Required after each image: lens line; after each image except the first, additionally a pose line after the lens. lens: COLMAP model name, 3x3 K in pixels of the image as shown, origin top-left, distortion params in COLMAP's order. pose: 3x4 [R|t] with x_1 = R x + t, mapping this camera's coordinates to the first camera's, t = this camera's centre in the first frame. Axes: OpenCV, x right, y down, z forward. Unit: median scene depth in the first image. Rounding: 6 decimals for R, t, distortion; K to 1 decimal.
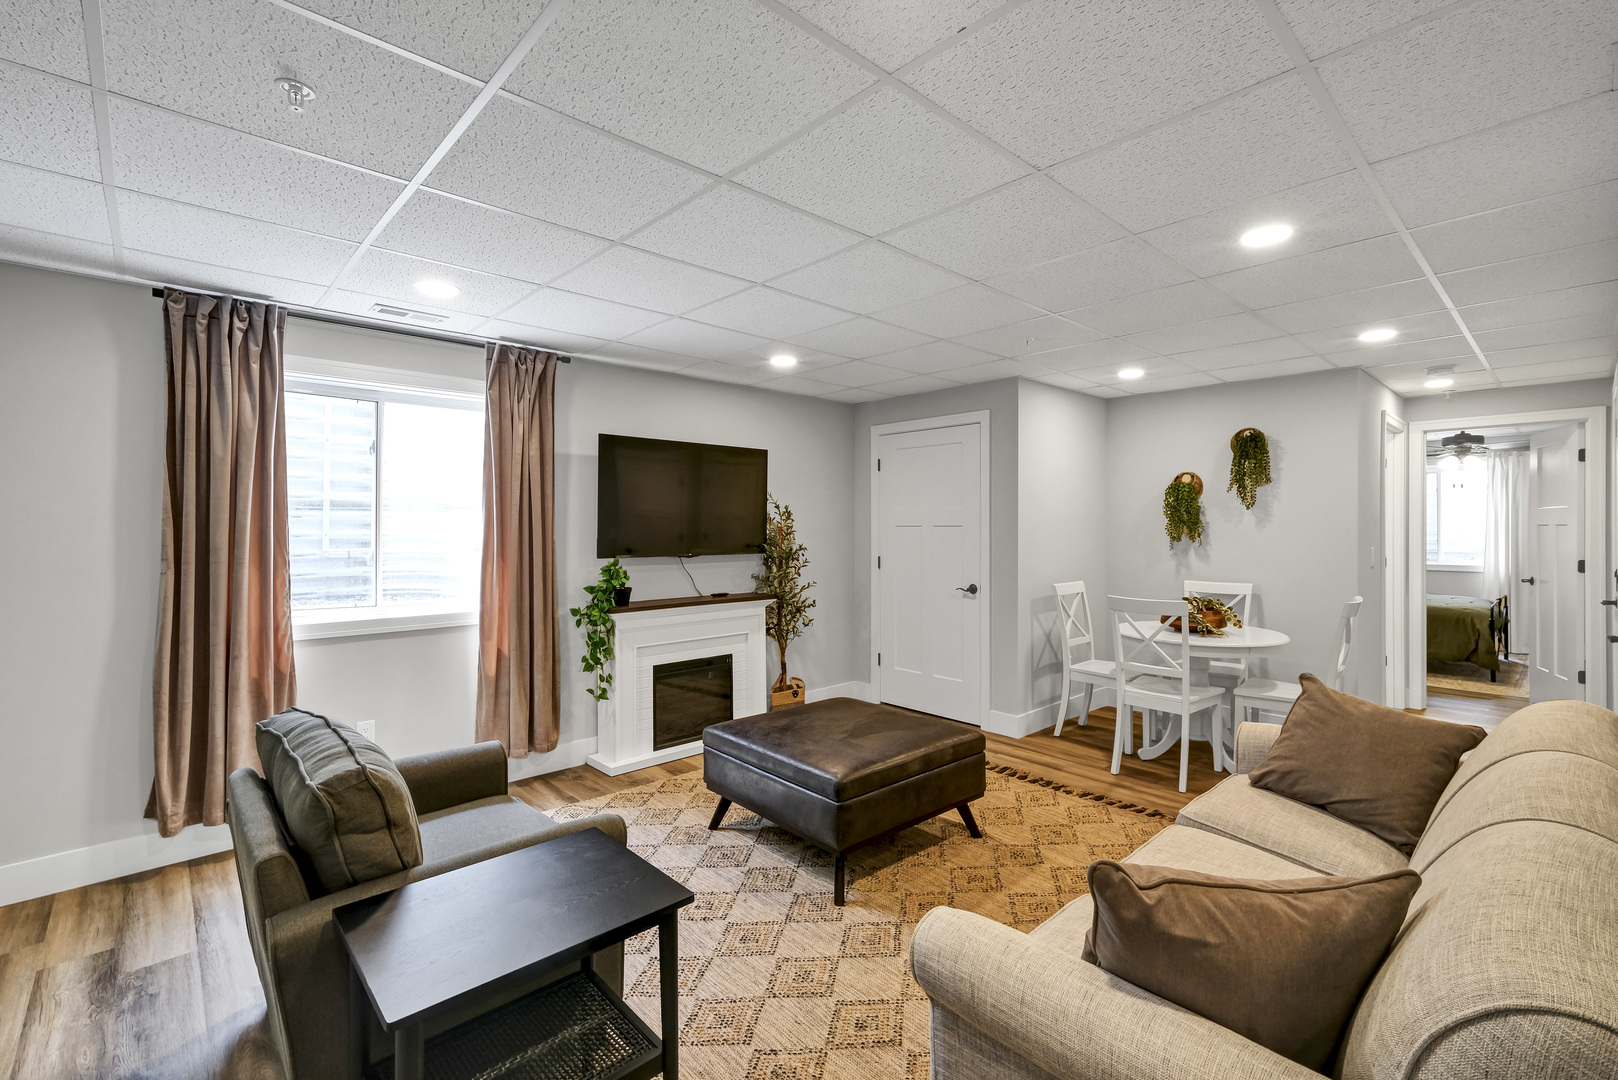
lens RADIAL K [[726.8, 0, 820.5], [0, 726.8, 522.2], [0, 0, 1]] dist [0.001288, -0.000092]
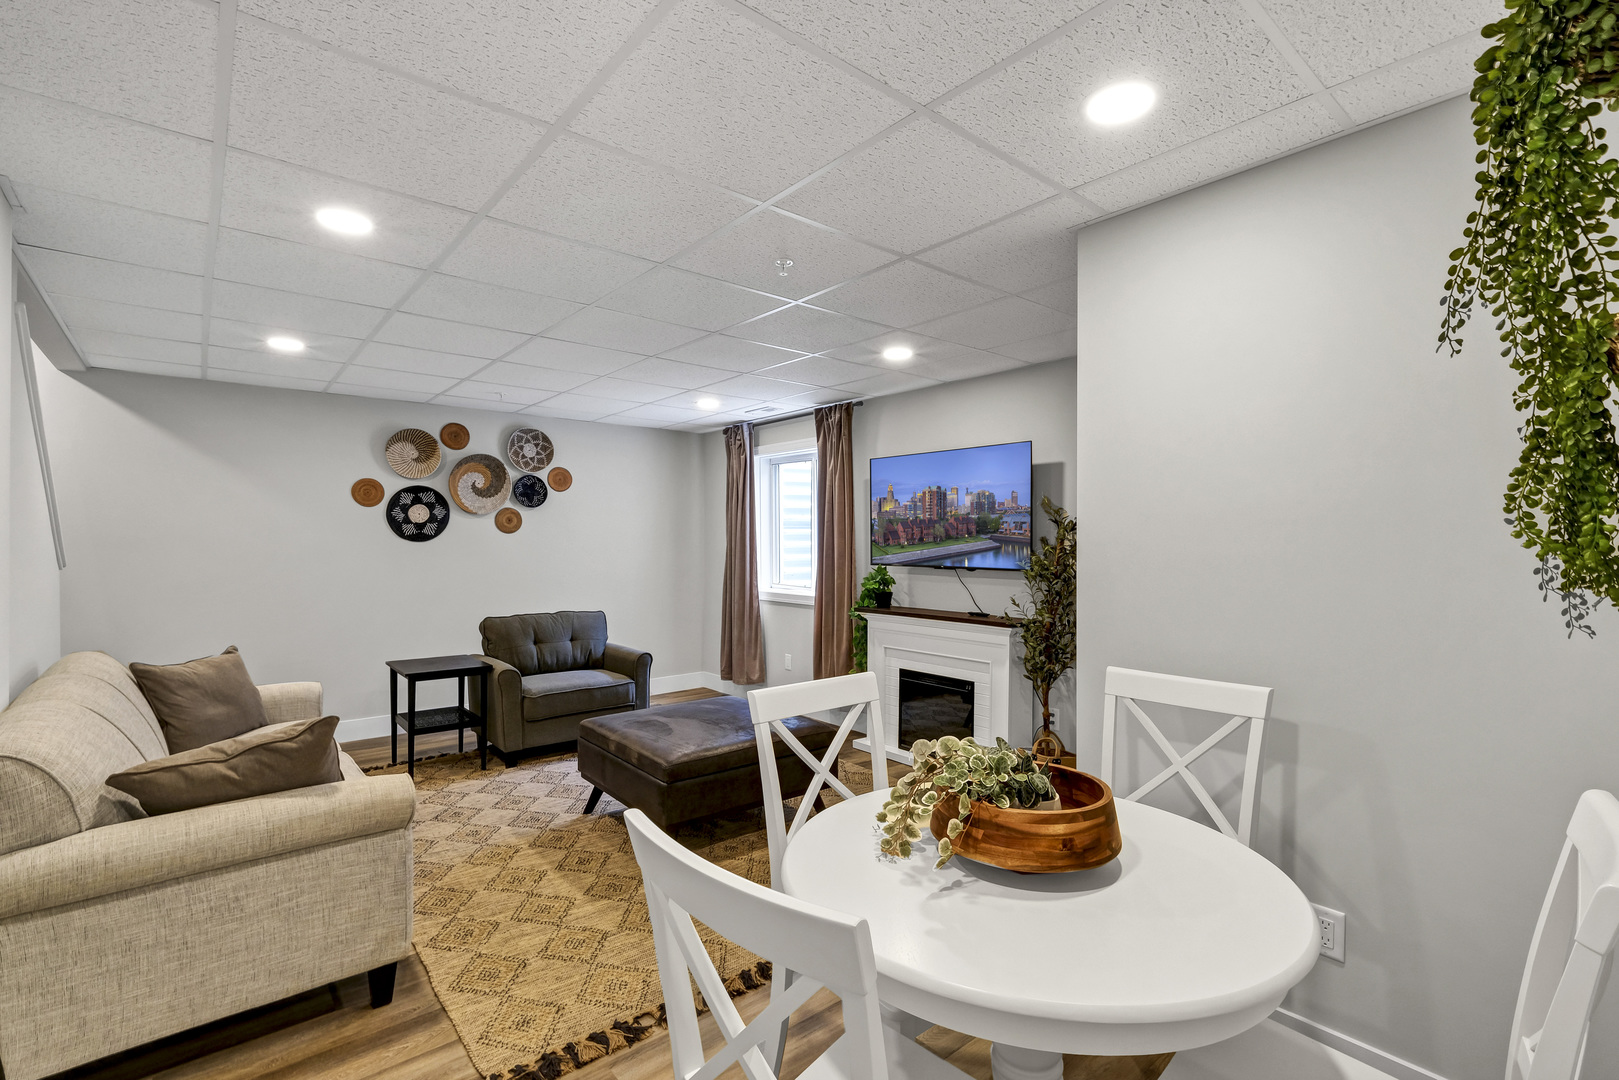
lens RADIAL K [[719.4, 0, 805.7], [0, 719.4, 550.3], [0, 0, 1]] dist [0.000345, -0.000033]
pose [[-0.065065, 0.010300, -0.997828, 0.848744], [-0.000972, 0.999946, 0.010385, 0.013637], [0.997881, 0.001646, -0.065051, 0.950922]]
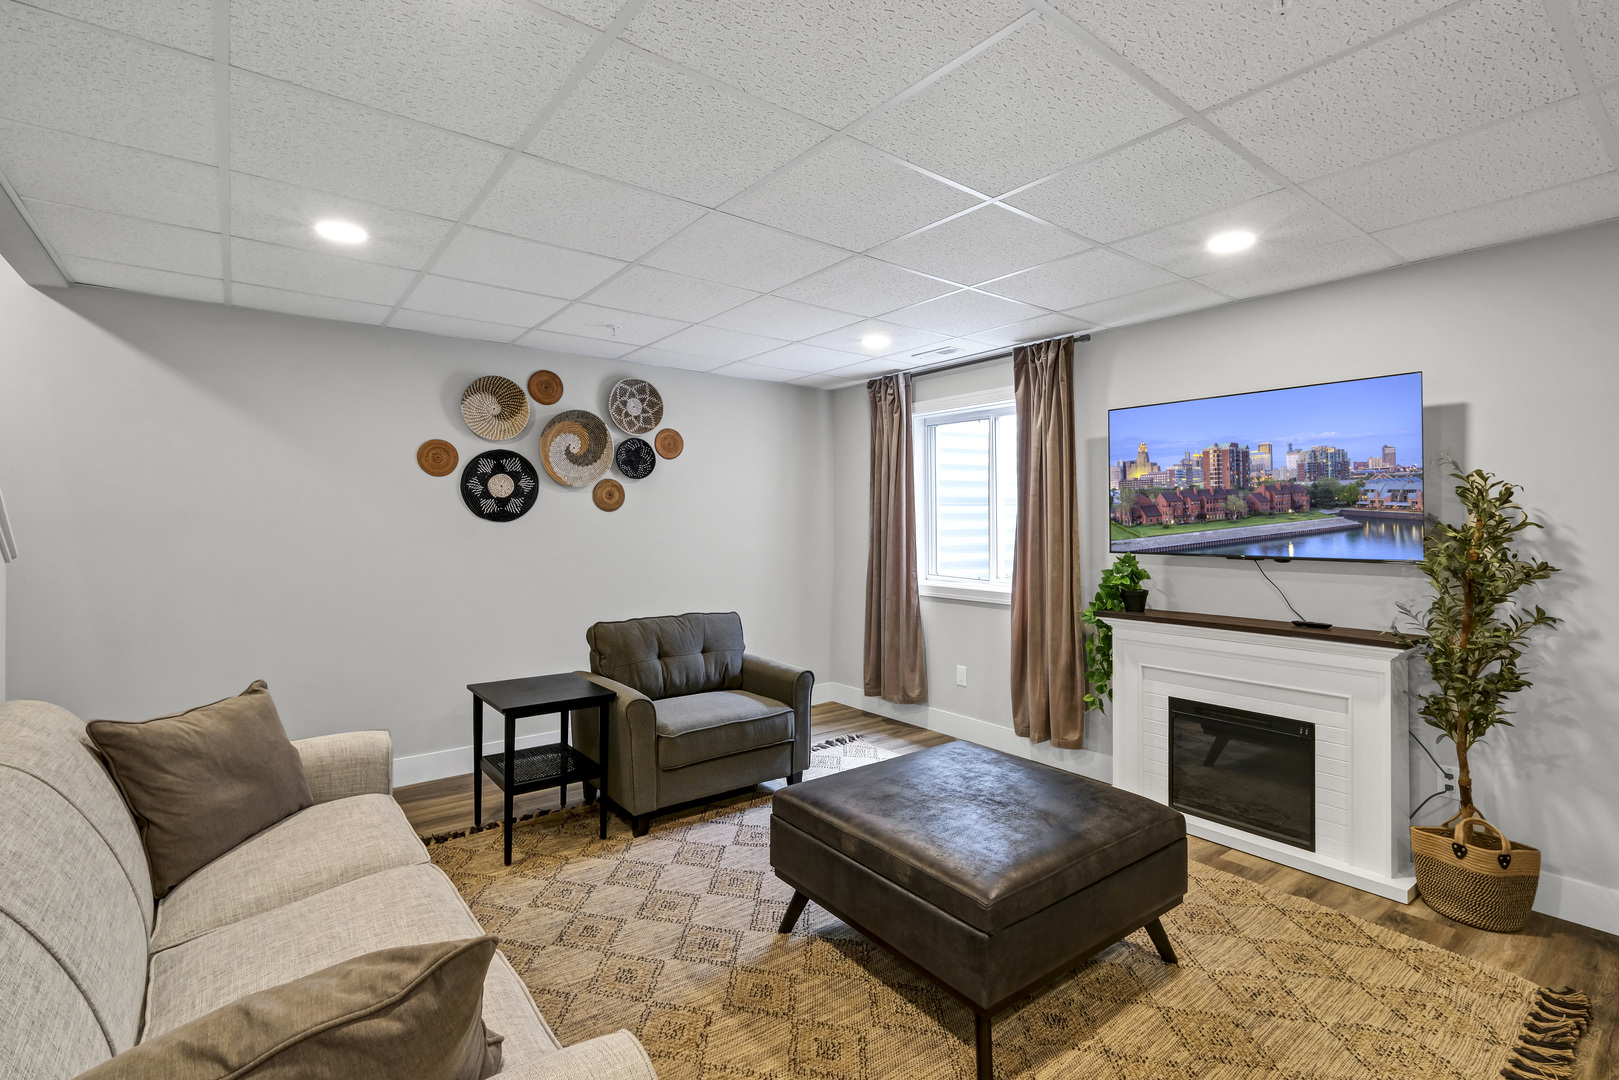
lens RADIAL K [[727.2, 0, 821.0], [0, 727.2, 522.2], [0, 0, 1]] dist [0.001288, -0.000092]
pose [[-0.088138, -0.004608, -0.996098, 0.583704], [0.000182, 0.999989, -0.004642, 0.017213], [0.996108, -0.000590, -0.088136, 0.715874]]
